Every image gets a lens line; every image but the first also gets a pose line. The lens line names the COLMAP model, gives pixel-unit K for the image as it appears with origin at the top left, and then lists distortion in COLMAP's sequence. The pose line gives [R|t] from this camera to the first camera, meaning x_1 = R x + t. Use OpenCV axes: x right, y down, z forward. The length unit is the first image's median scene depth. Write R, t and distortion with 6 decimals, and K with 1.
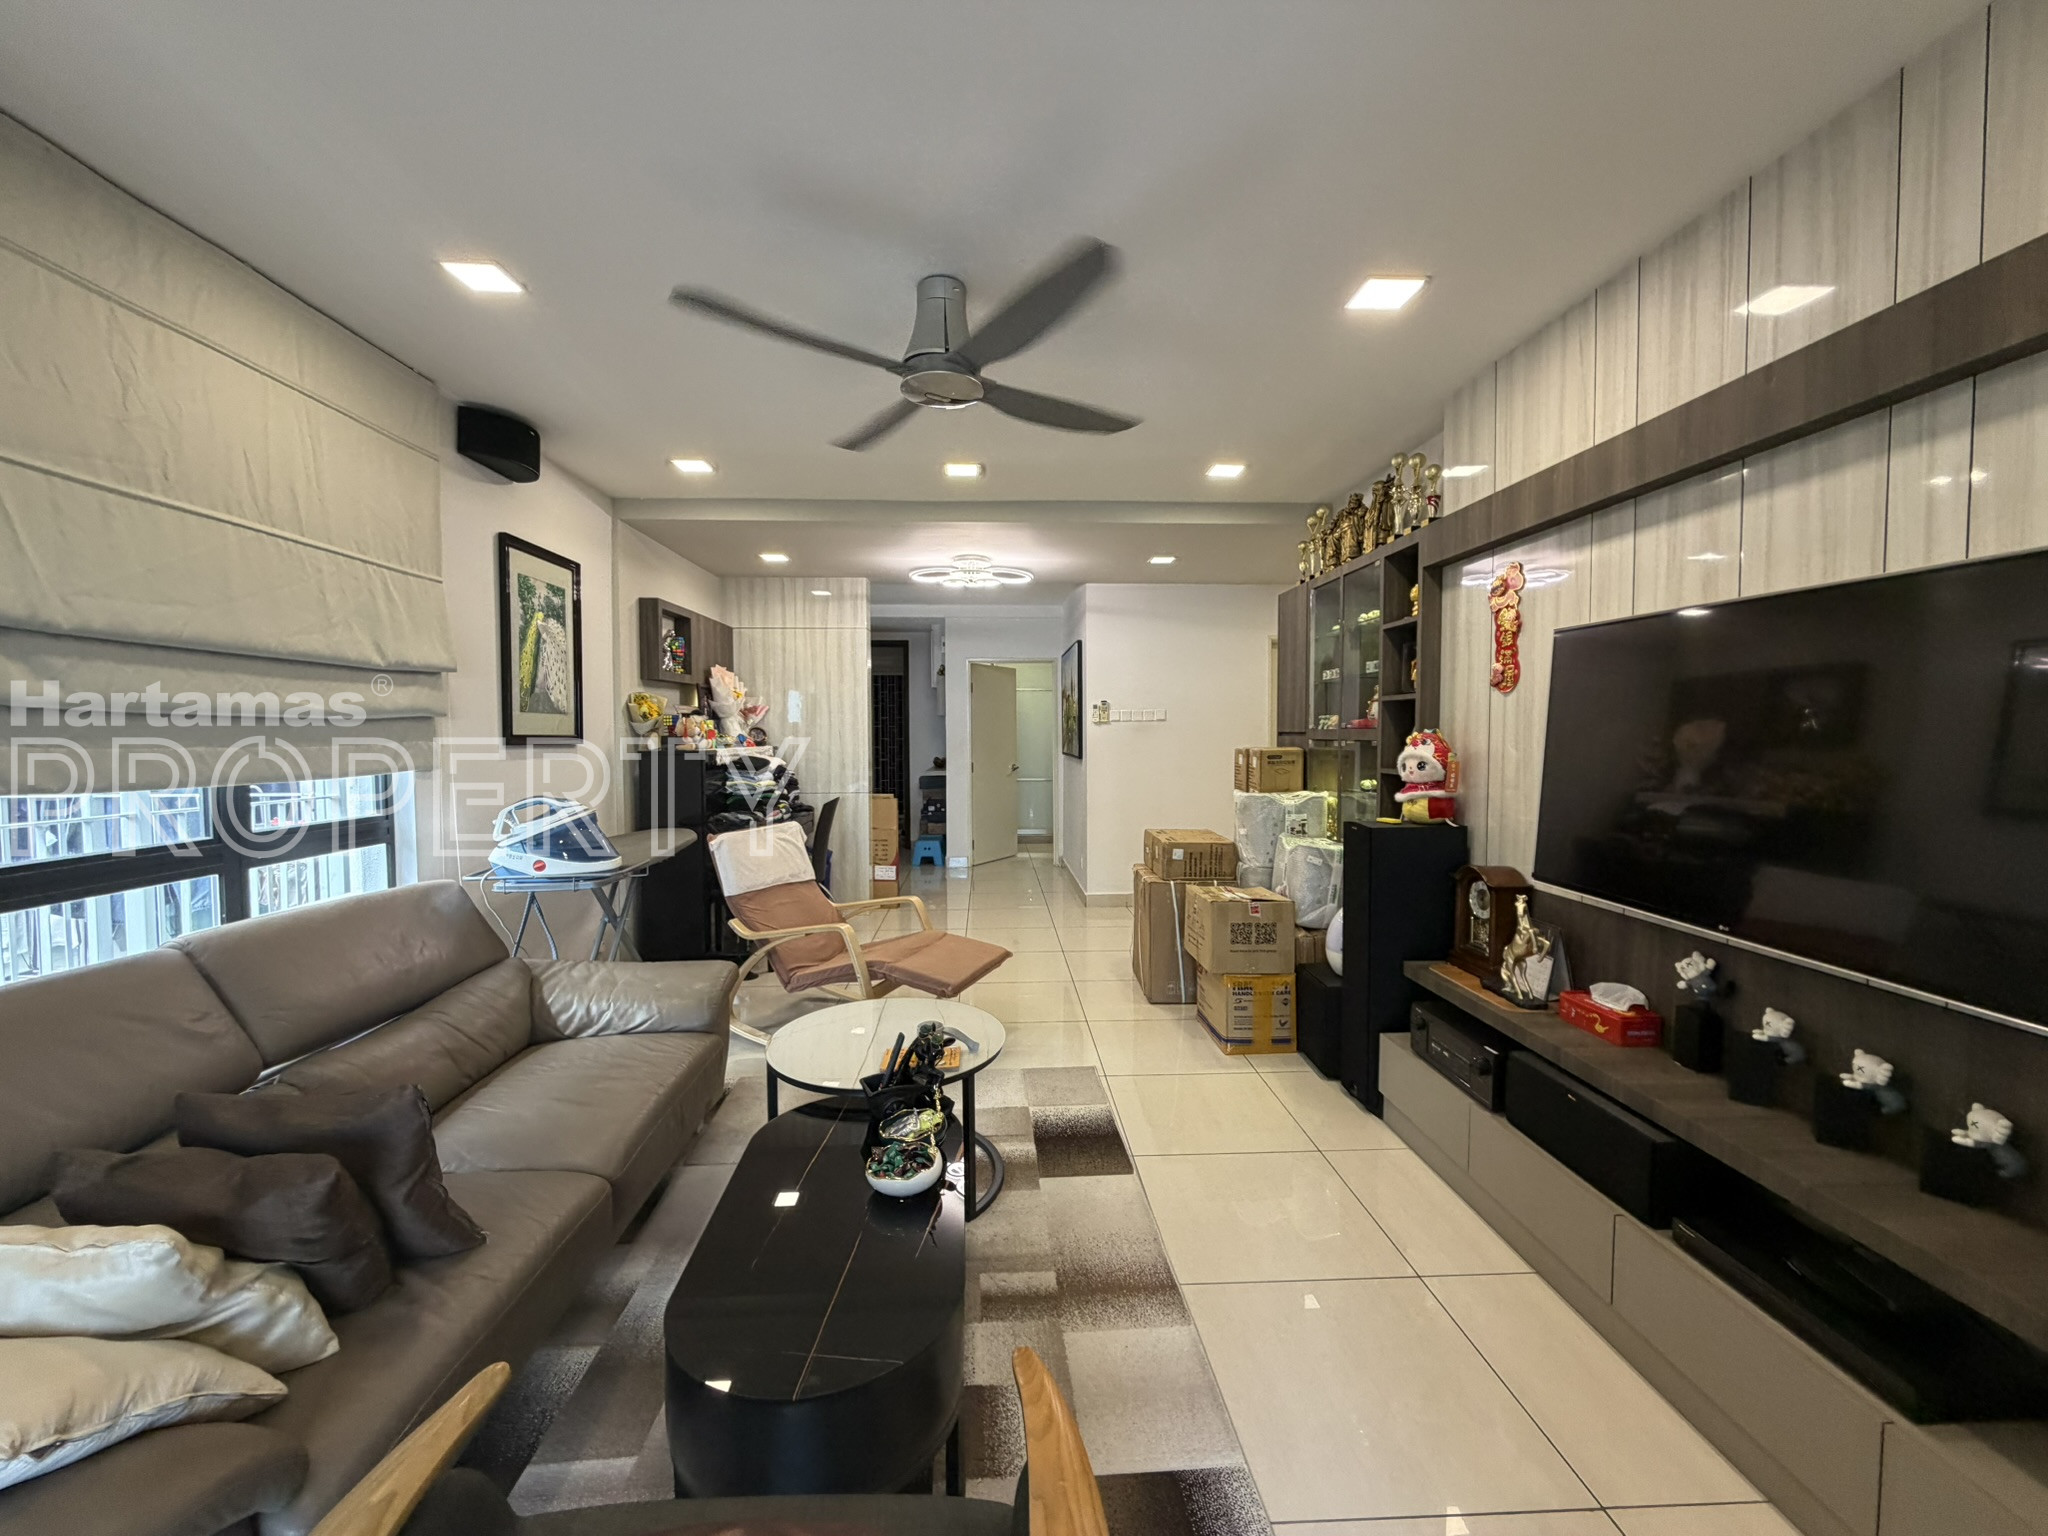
lens RADIAL K [[813.9, 0, 1028.6], [0, 813.9, 763.3], [0, 0, 1]] dist [-0.000013, -0.000076]
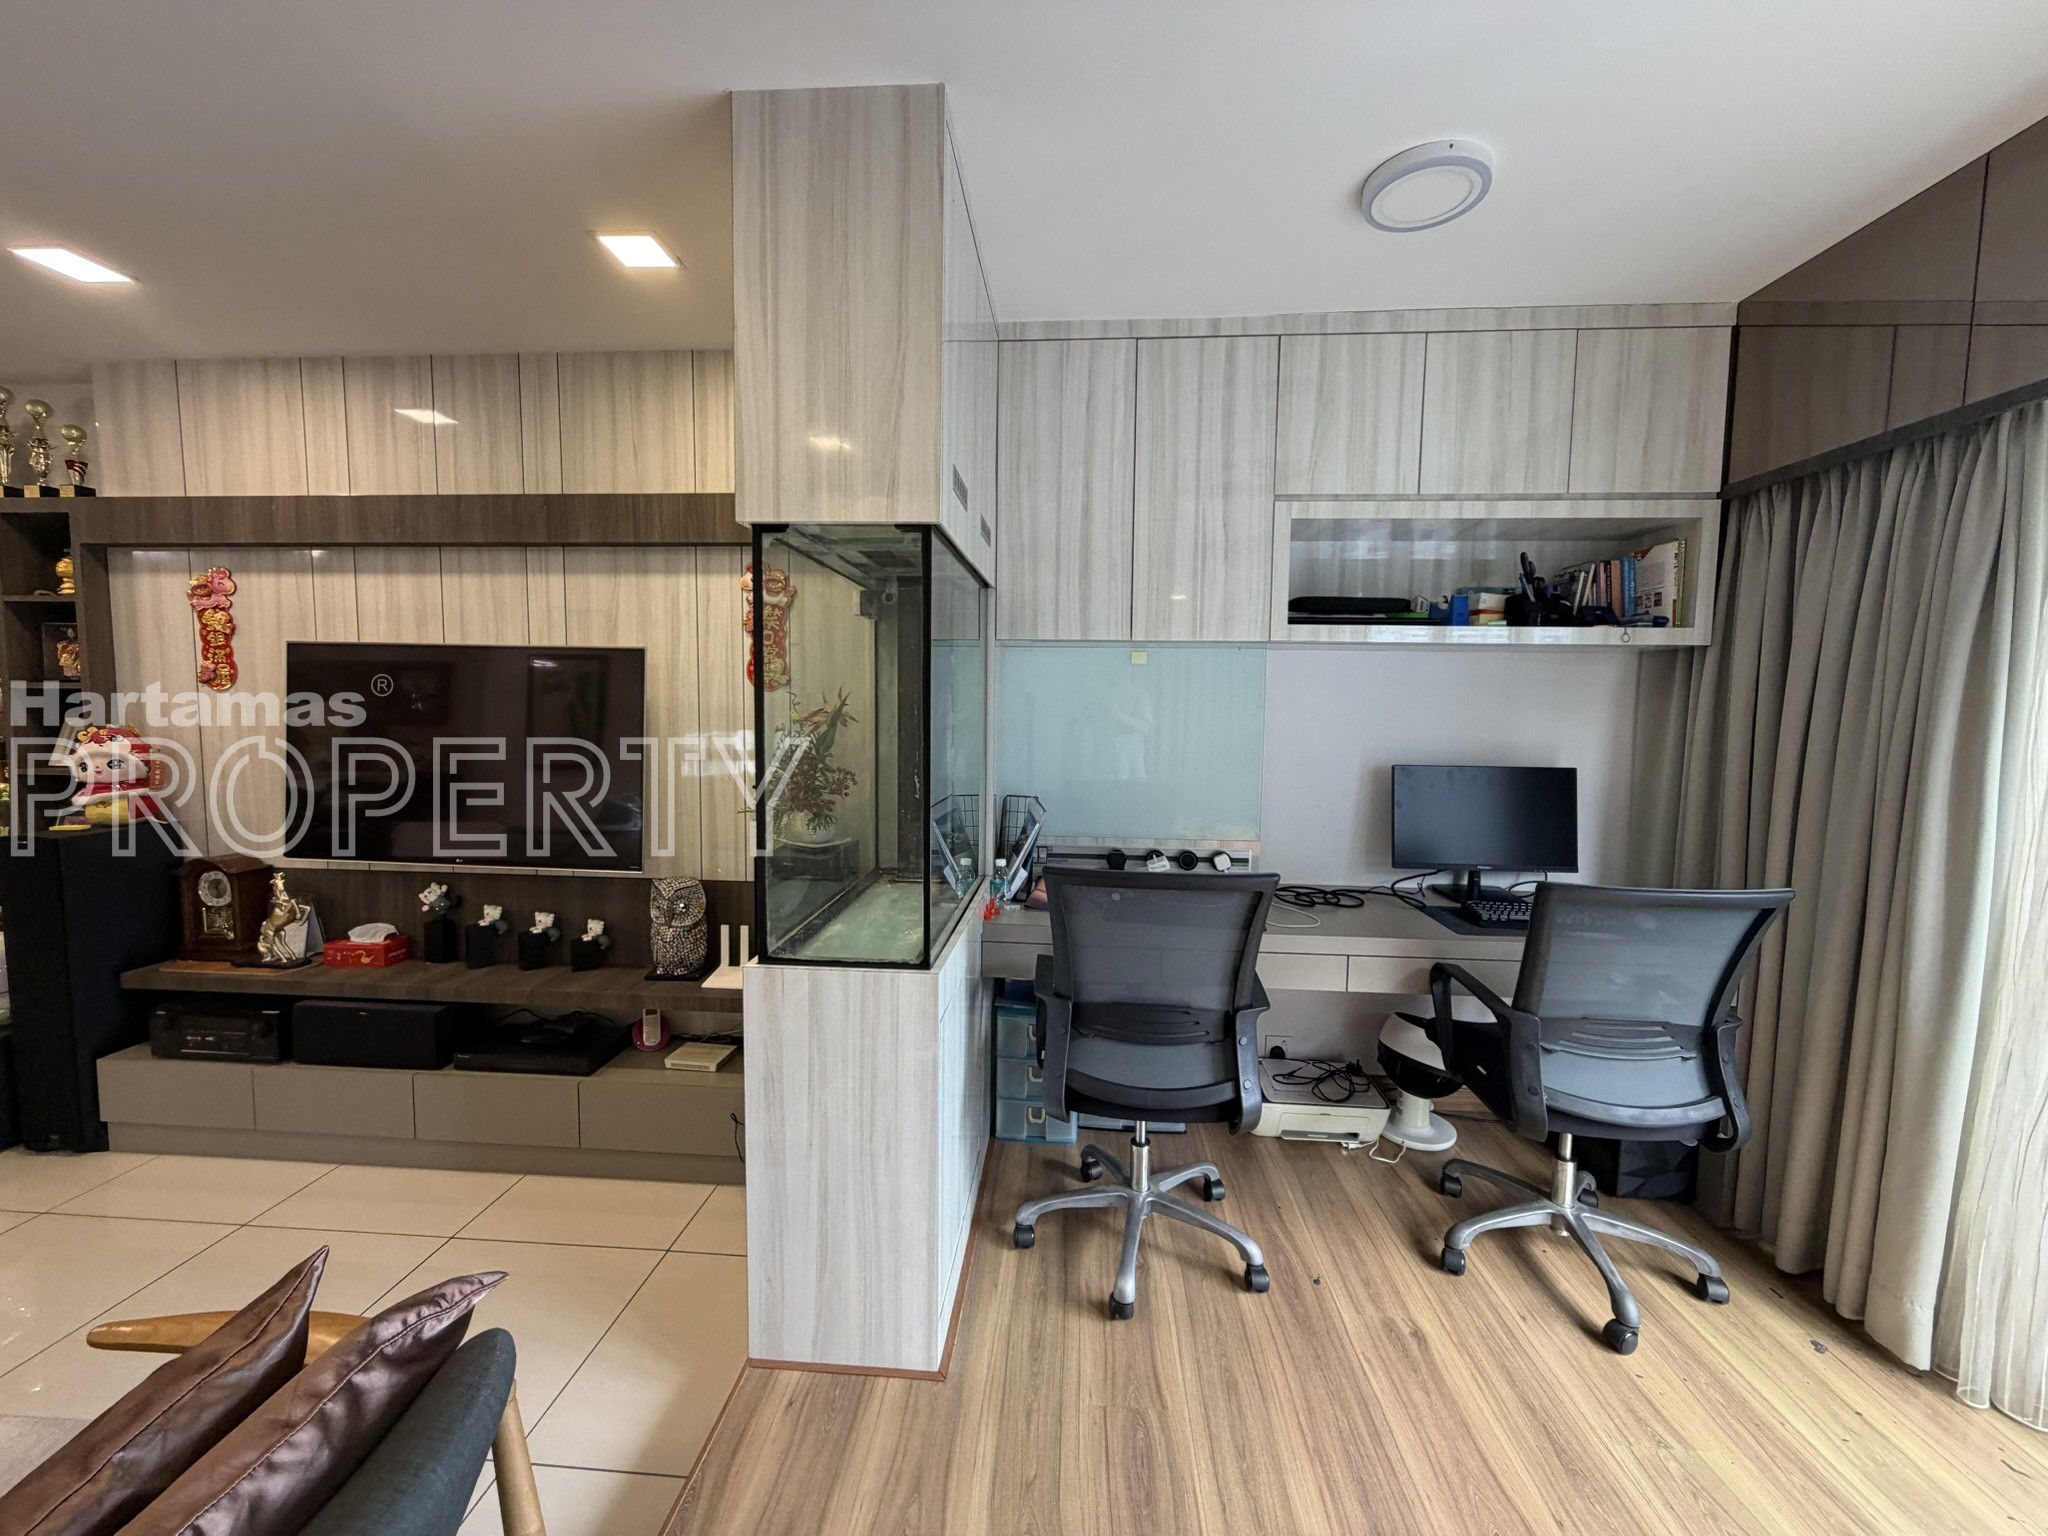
lens RADIAL K [[804.0, 0, 1024.0], [0, 804.0, 768.0], [0, 0, 1]] dist [-0.000776, -0.000057]
pose [[0.116350, -0.075081, 0.990366, -0.394638], [0.027310, 0.997003, 0.072375, -0.039644], [-0.992833, 0.018626, 0.118052, -0.182690]]
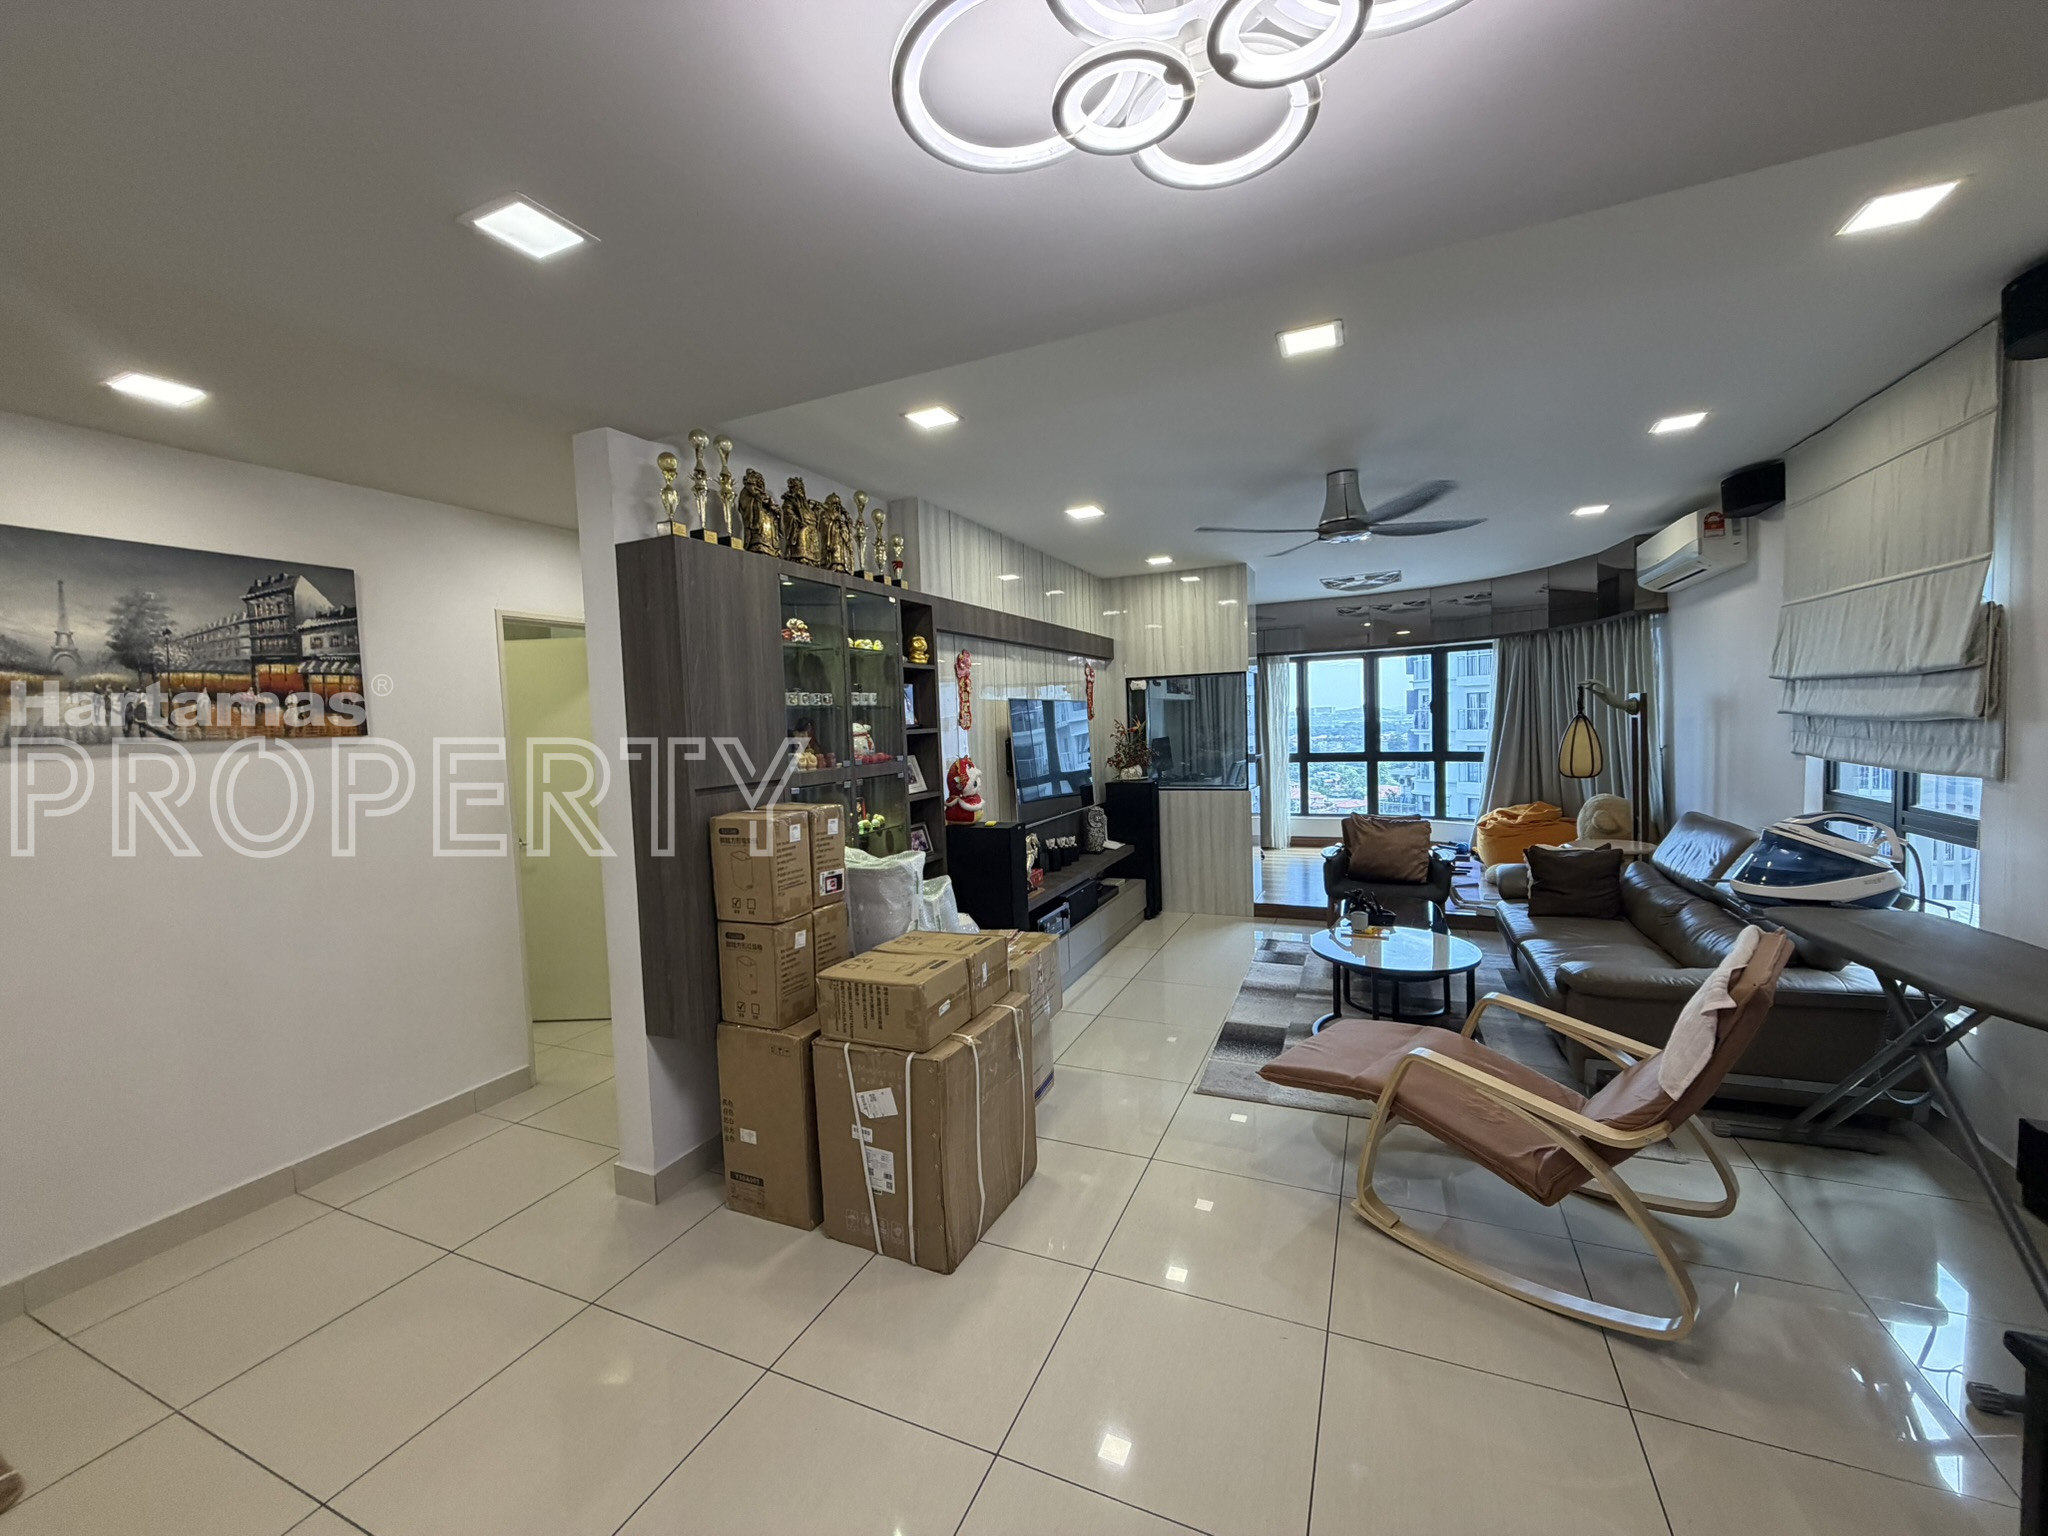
lens RADIAL K [[813.9, 0, 1028.6], [0, 813.9, 763.3], [0, 0, 1]] dist [-0.000013, -0.000076]
pose [[-0.895526, 0.009067, 0.444917, -0.258918], [0.055384, 0.994290, 0.091213, -0.188447], [-0.441549, 0.106325, -0.890915, 2.713744]]
